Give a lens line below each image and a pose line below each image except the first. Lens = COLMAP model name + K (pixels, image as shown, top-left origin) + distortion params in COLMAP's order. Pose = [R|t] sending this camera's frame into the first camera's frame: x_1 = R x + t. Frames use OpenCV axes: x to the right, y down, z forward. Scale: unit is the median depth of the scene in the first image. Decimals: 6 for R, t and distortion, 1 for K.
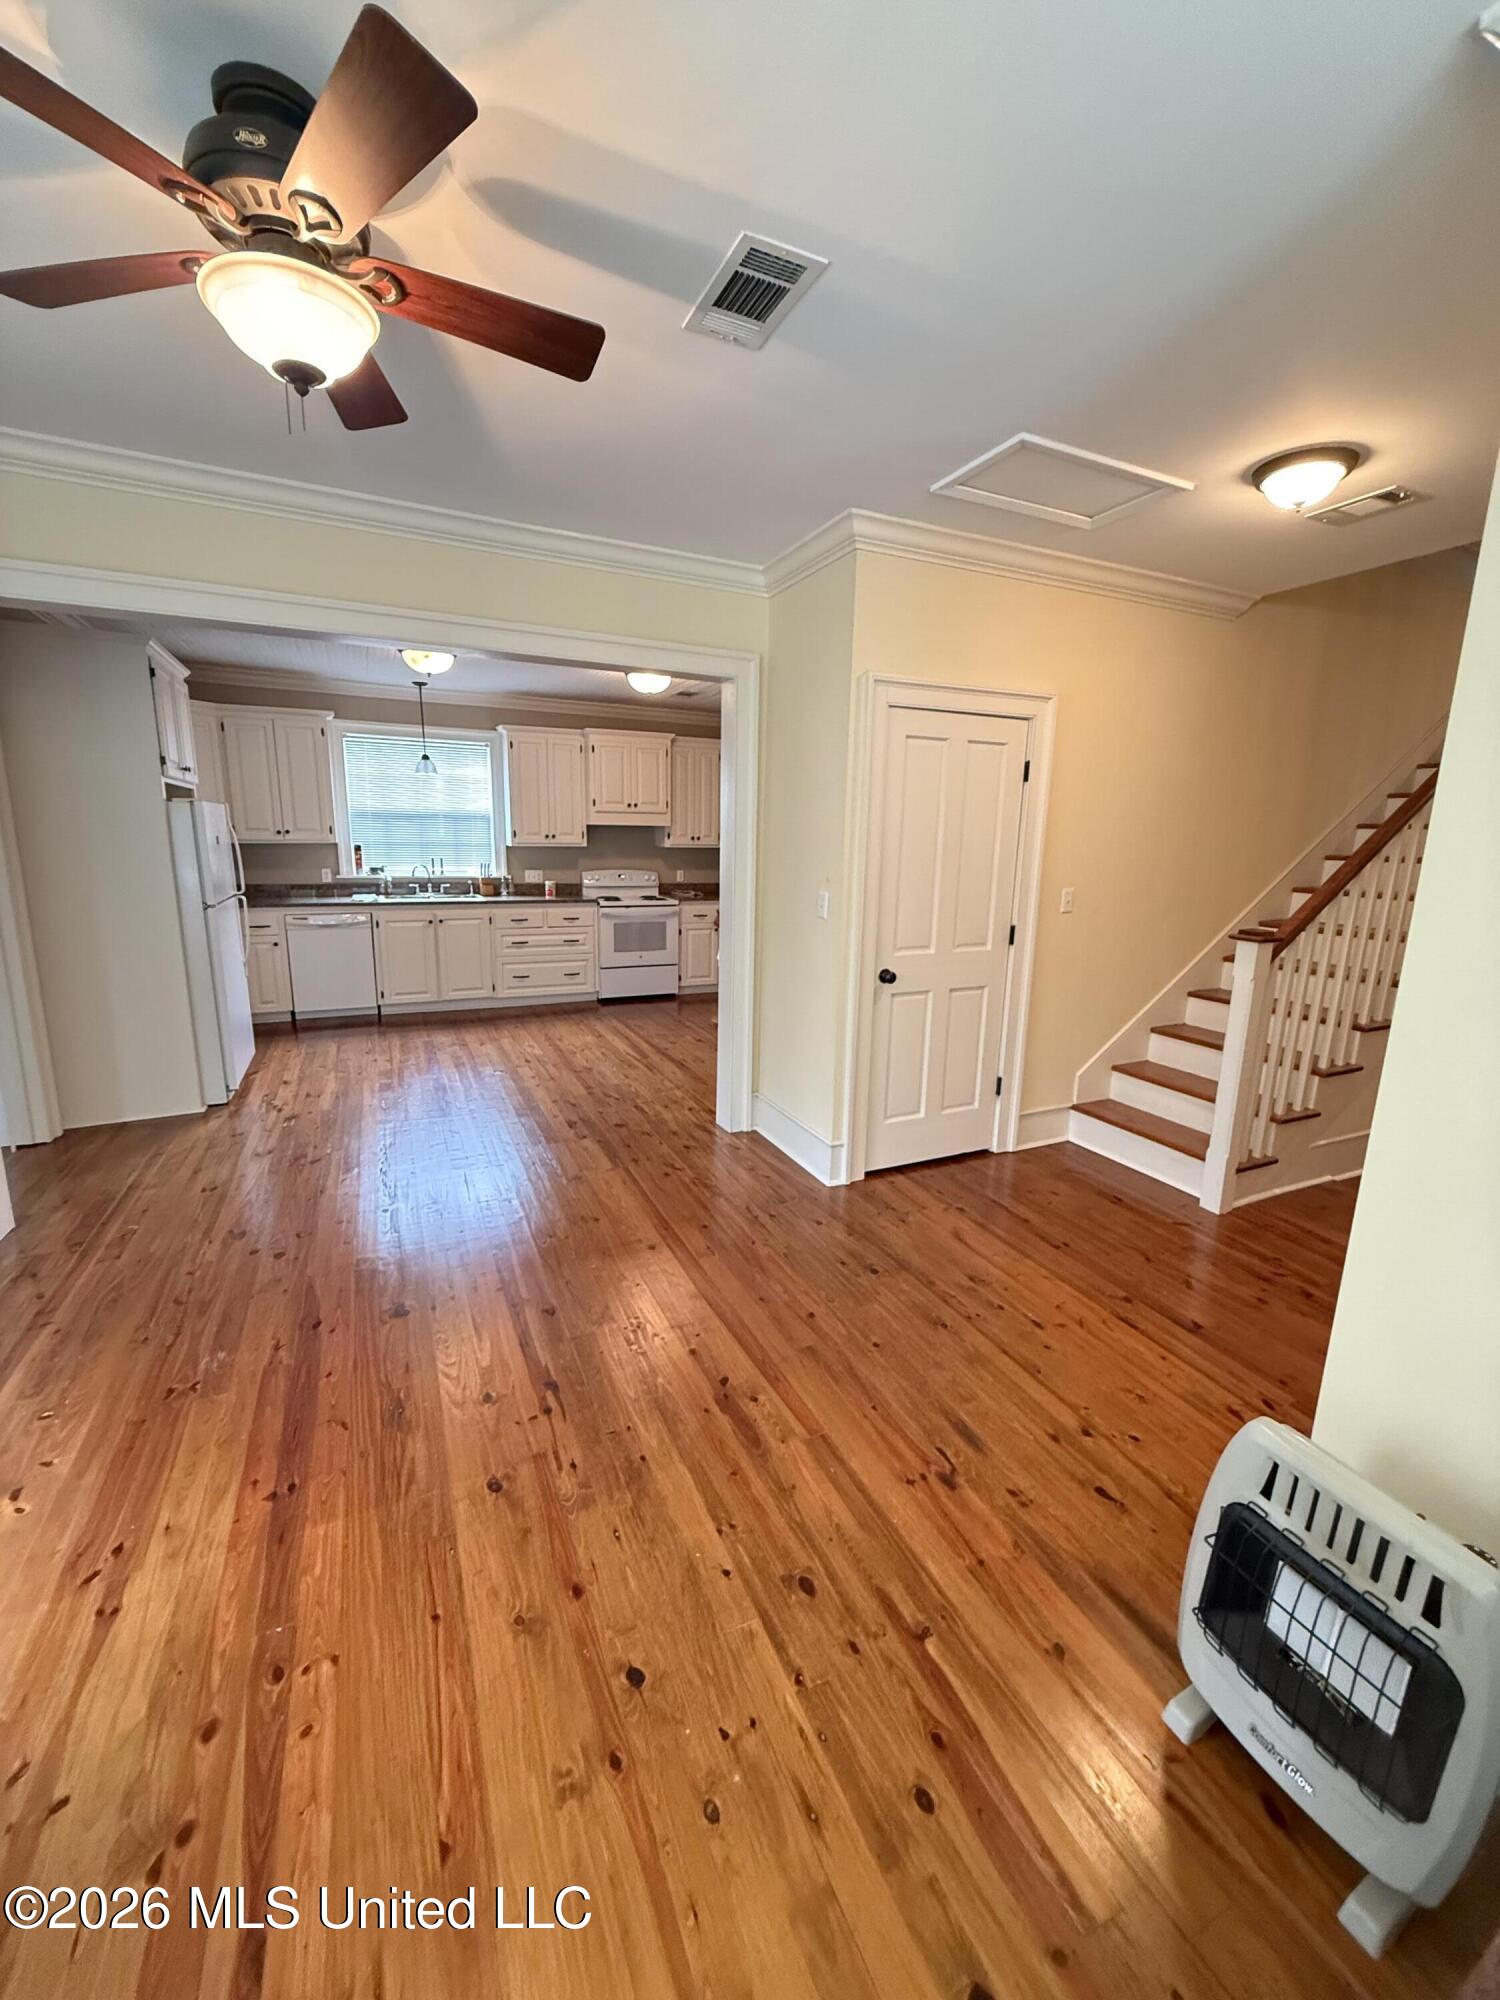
lens RADIAL K [[797.3, 0, 749.7], [0, 797.3, 993.7], [0, 0, 1]] dist [-0.000775, 0.000222]
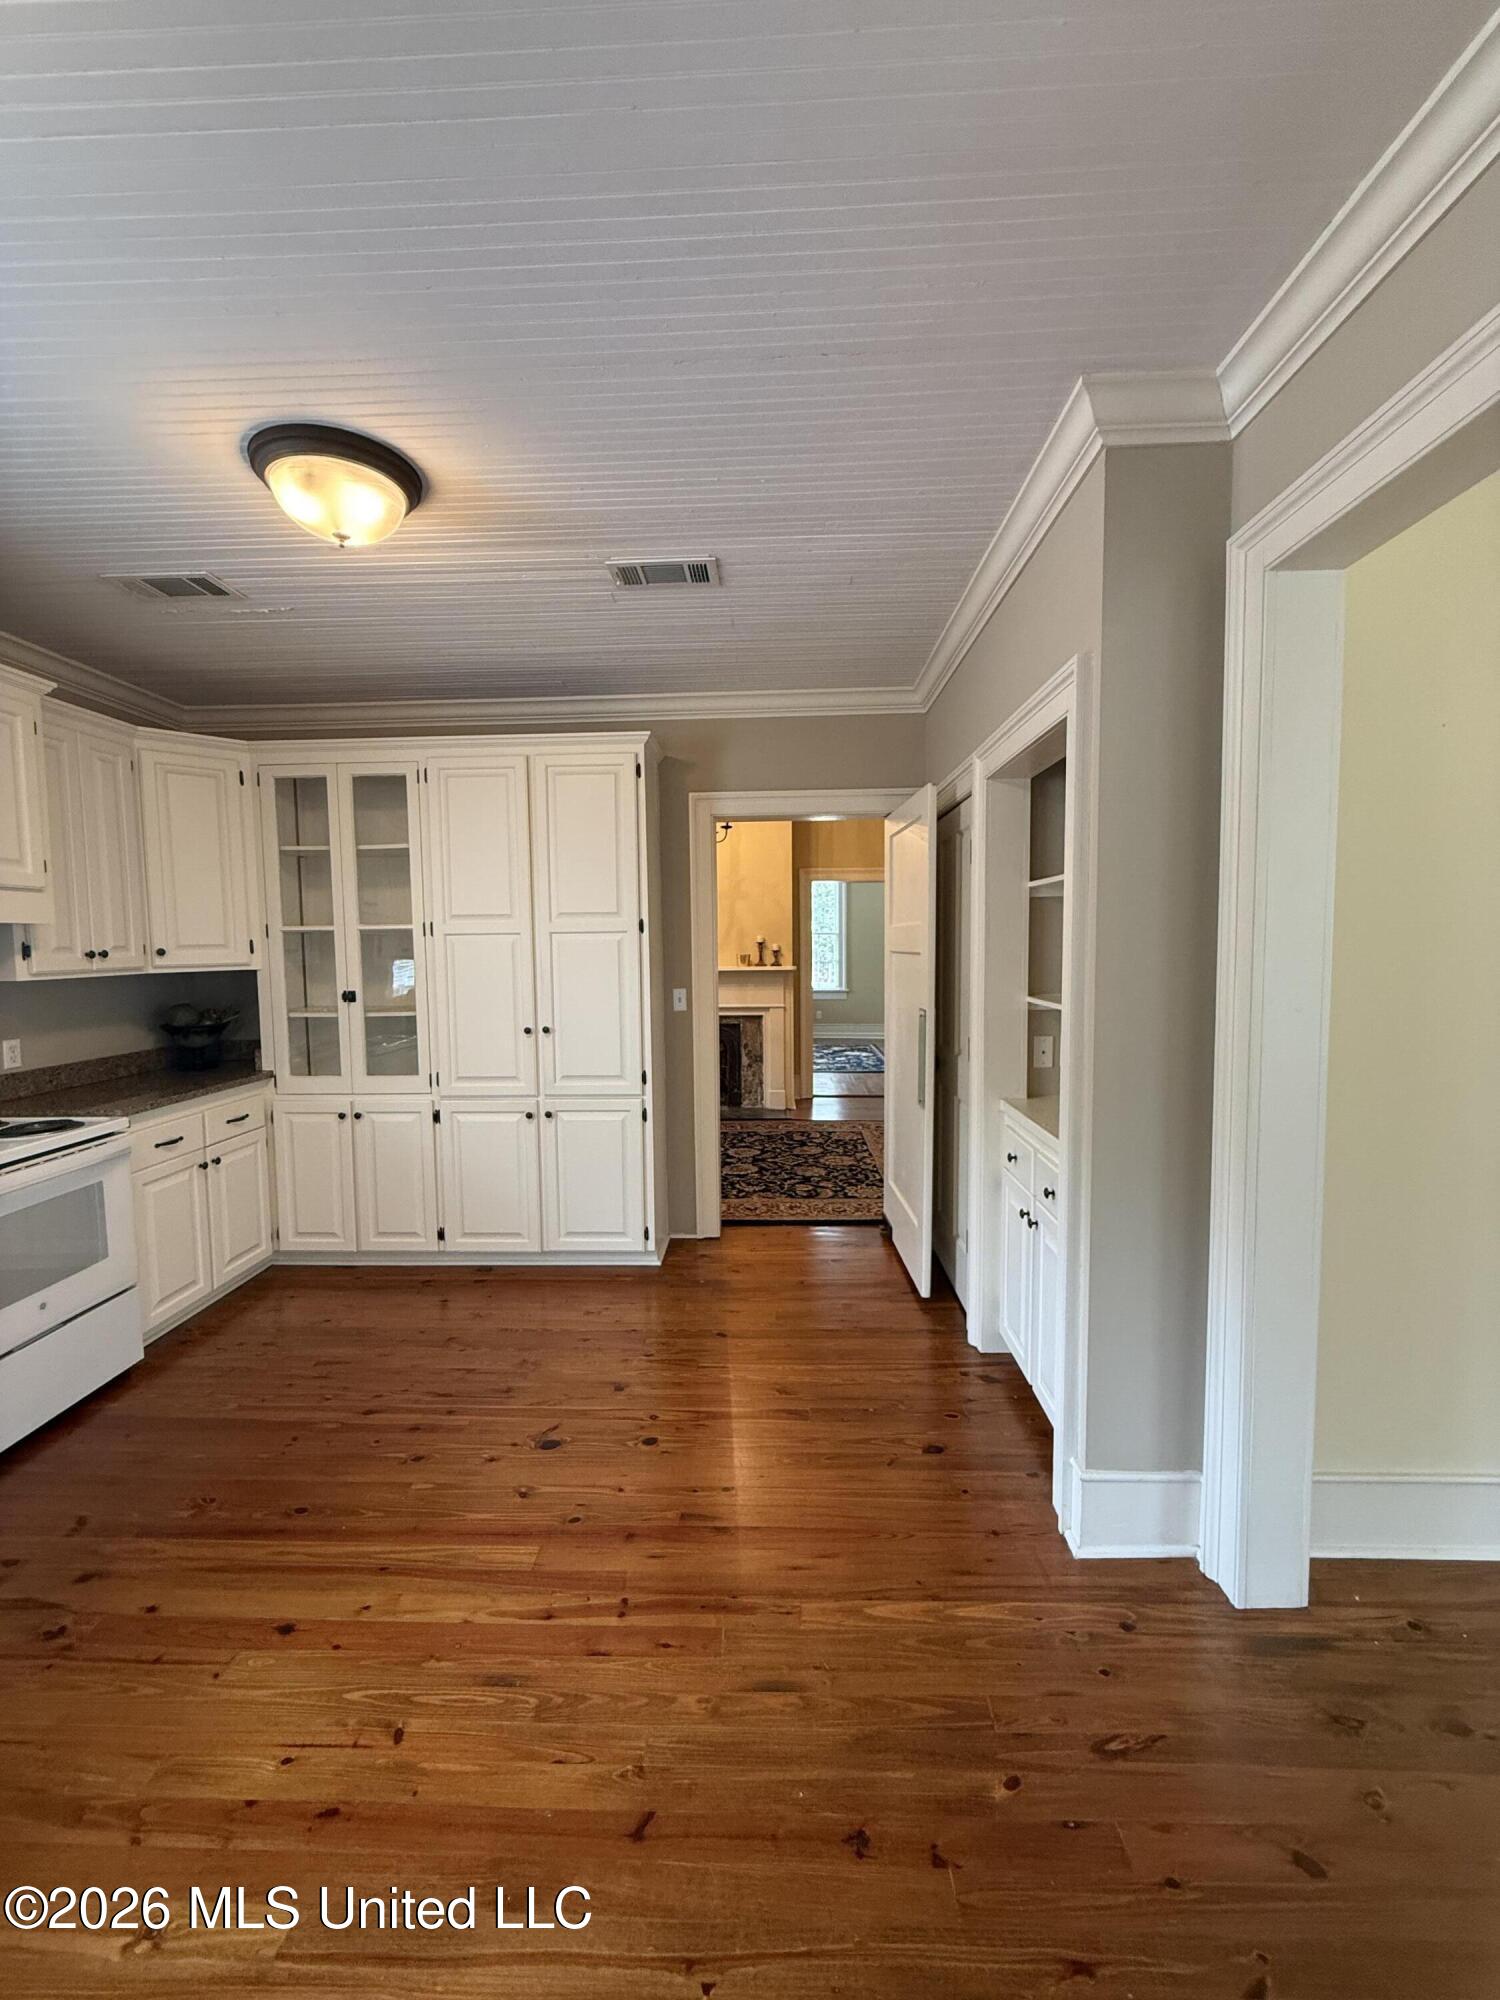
lens RADIAL K [[797.3, 0, 749.1], [0, 797.3, 993.1], [0, 0, 1]] dist [-0.000775, 0.000222]
pose [[0.455217, -0.083564, 0.886451, -0.680045], [0.196351, 0.980498, -0.008401, -0.269692], [-0.868461, 0.177880, 0.462747, 1.328950]]
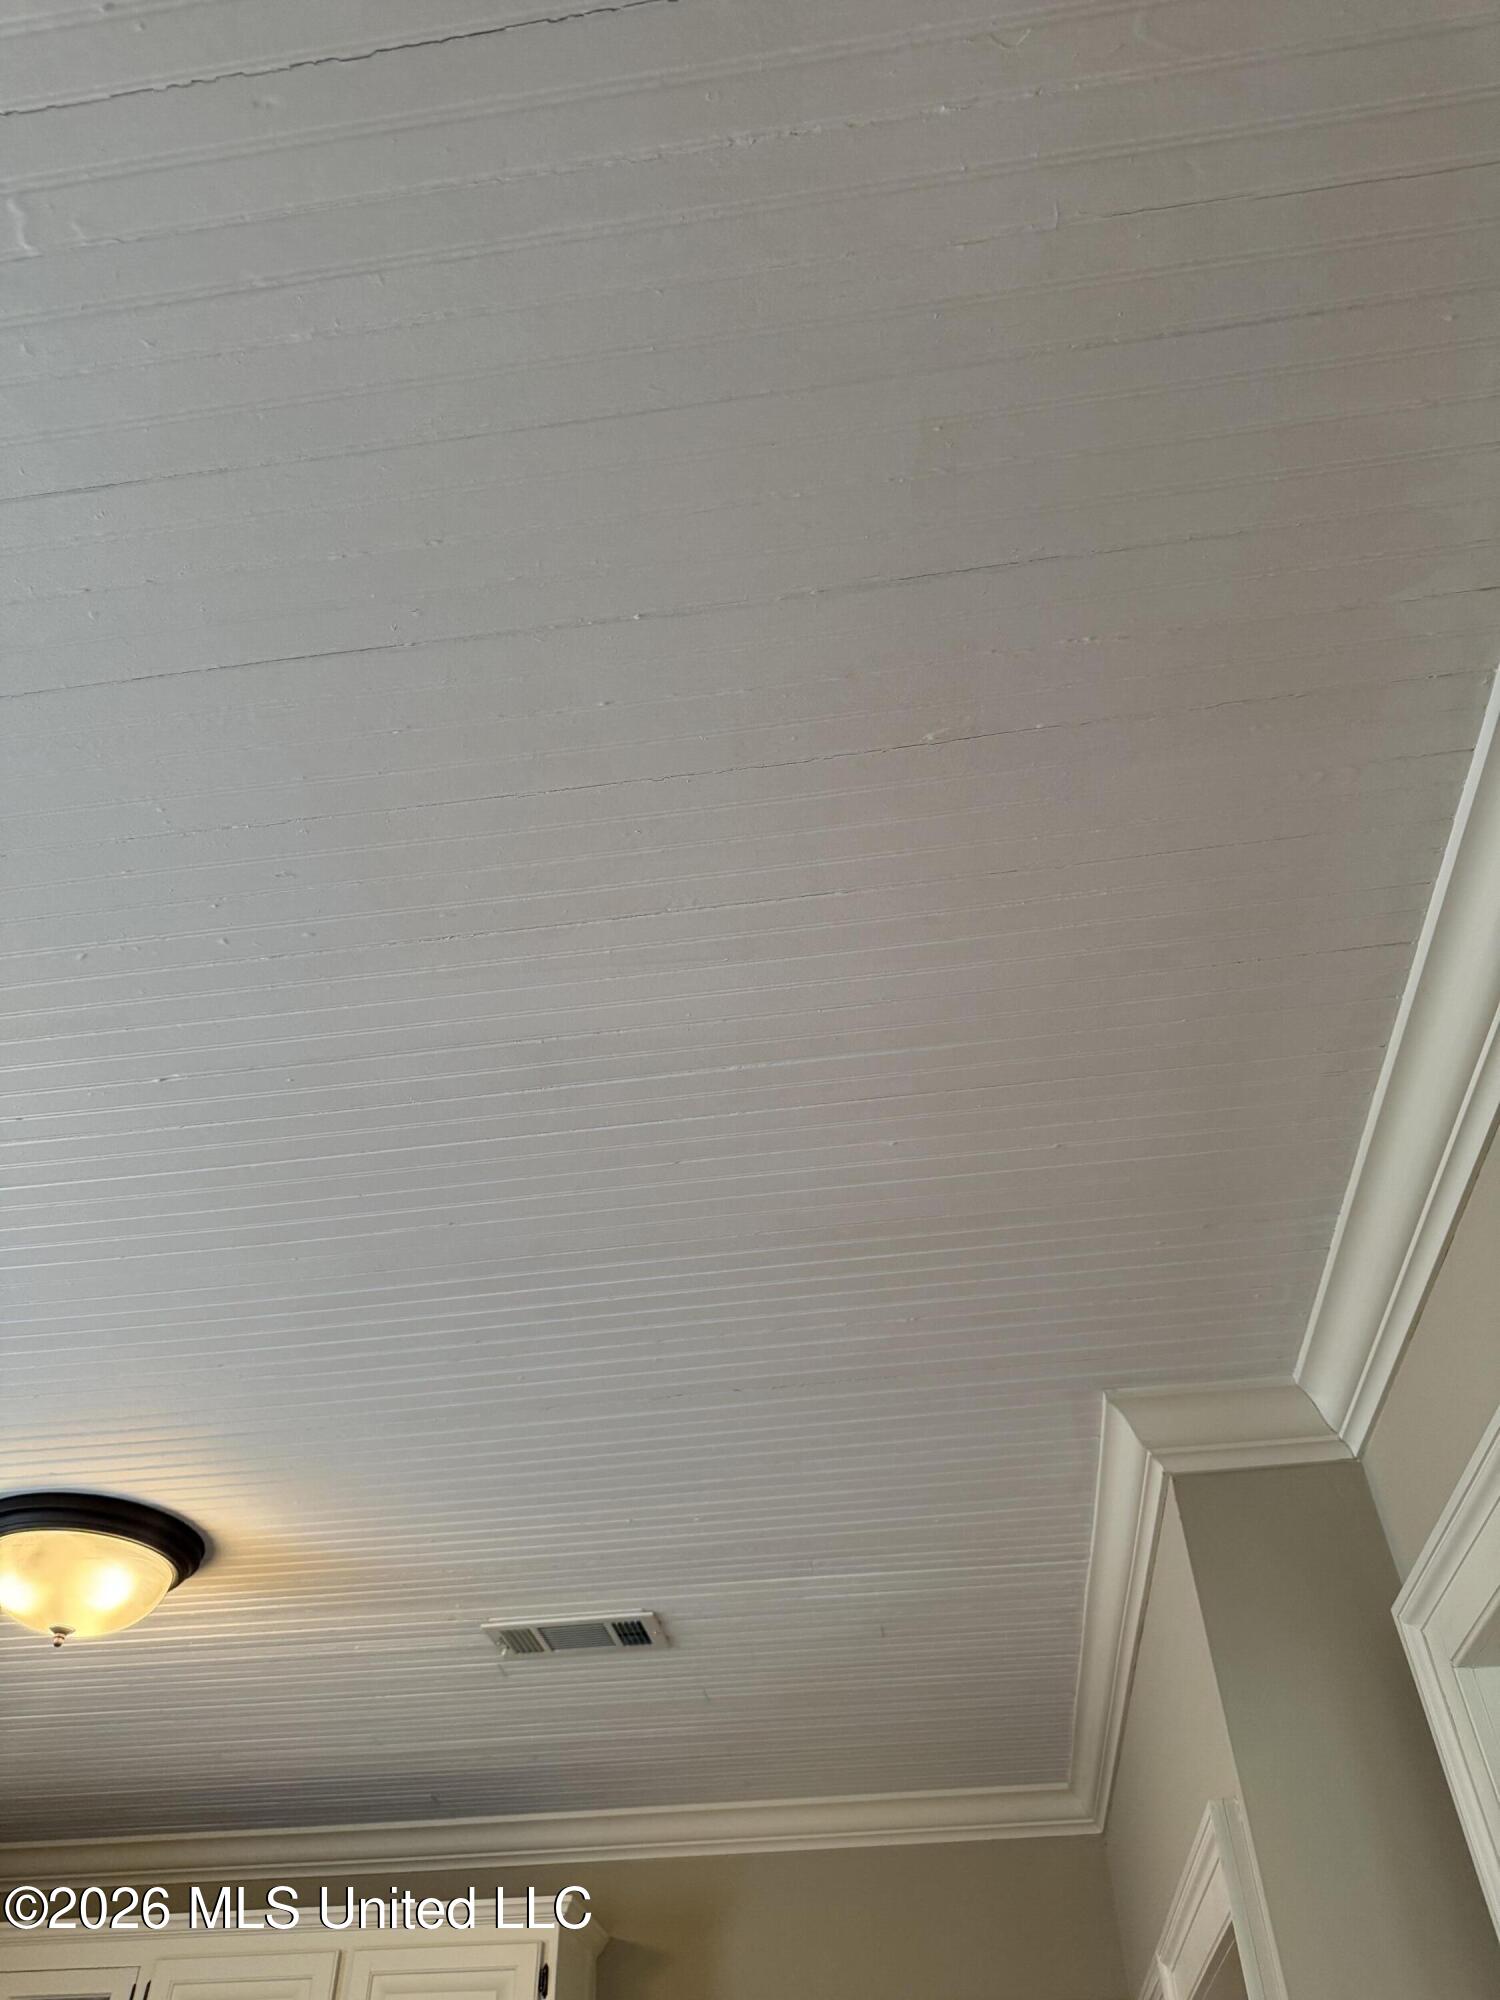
lens RADIAL K [[1441.8, 0, 748.5], [0, 1441.8, 998.2], [0, 0, 1]] dist [-0.004920, -0.000679]
pose [[0.541355, 0.559193, 0.627883, -0.705250], [0.188154, 0.647264, -0.738679, -0.279143], [-0.819471, 0.518027, 0.245185, 1.178571]]
